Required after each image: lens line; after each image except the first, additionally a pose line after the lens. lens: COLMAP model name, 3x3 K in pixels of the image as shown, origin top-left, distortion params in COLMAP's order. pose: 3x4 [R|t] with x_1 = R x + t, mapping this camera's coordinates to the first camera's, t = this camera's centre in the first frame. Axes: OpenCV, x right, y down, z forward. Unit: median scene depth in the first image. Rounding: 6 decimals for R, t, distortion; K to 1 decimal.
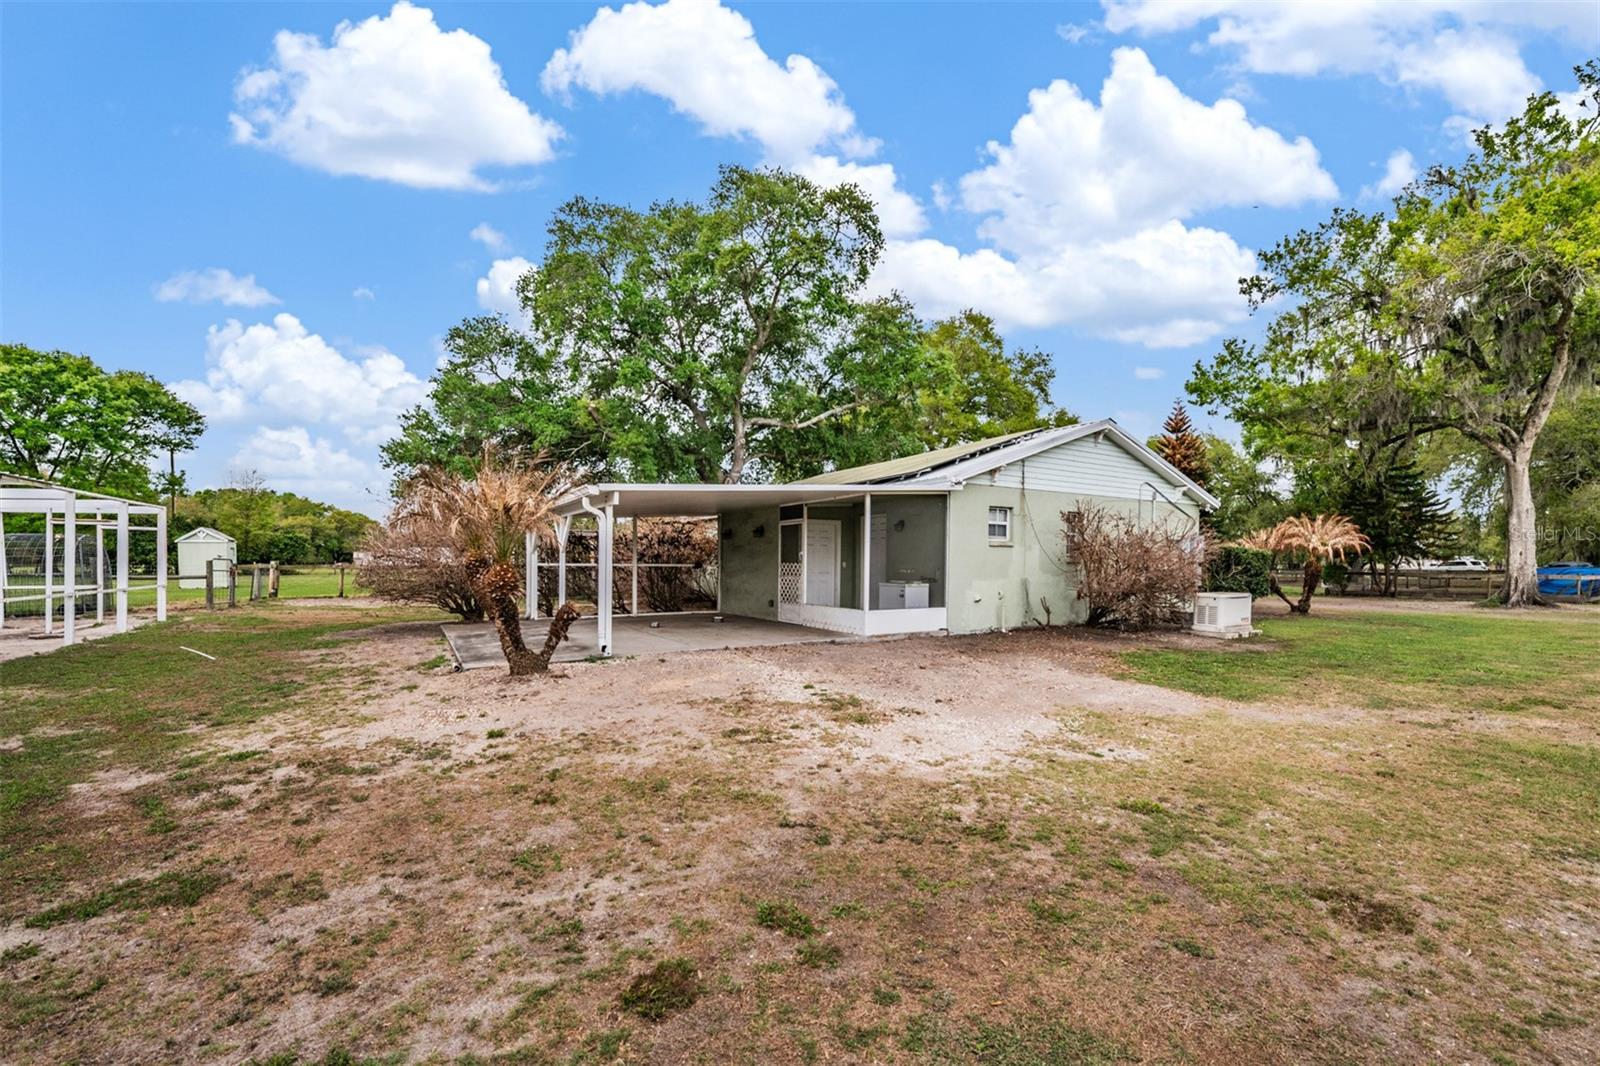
lens RADIAL K [[641.4, 0, 734.2], [0, 641.4, 575.5], [0, 0, 1]] dist [-0.000581, -0.000284]
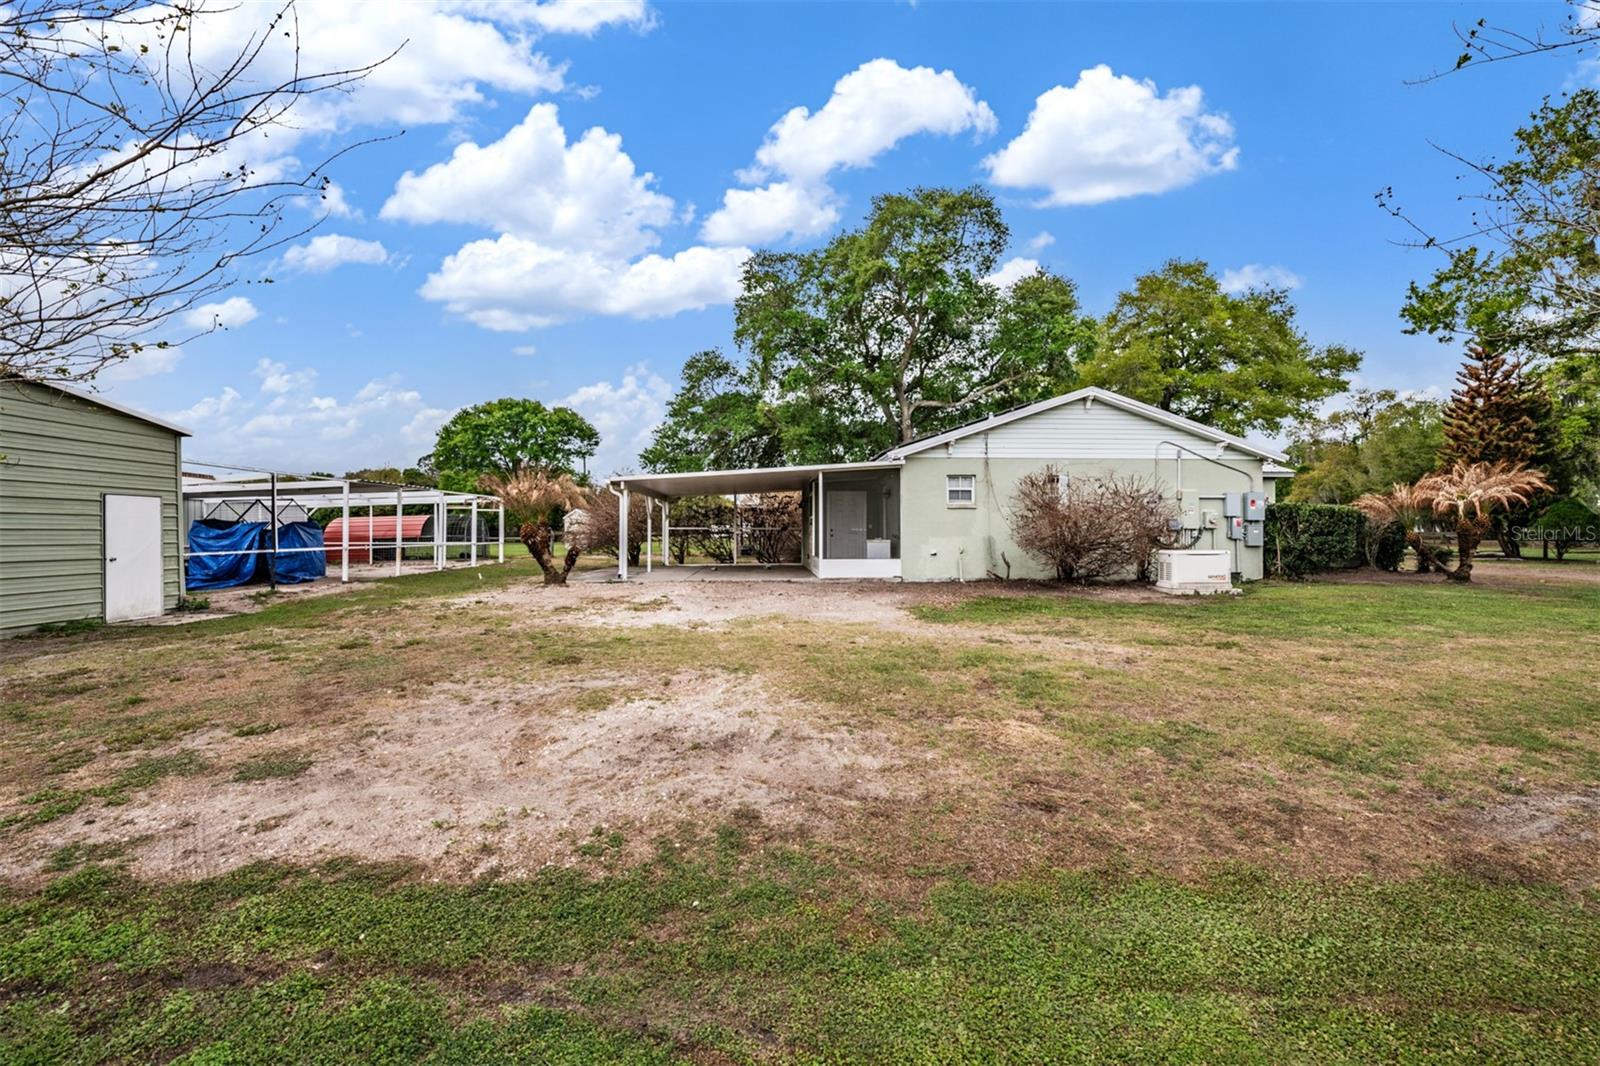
lens RADIAL K [[641.4, 0, 810.0], [0, 641.4, 528.9], [0, 0, 1]] dist [-0.000581, -0.000284]
pose [[0.887420, -0.009408, -0.460866, 0.541348], [-0.004771, 0.999551, -0.029590, 0.021152], [0.460938, 0.028458, 0.886976, -0.127270]]
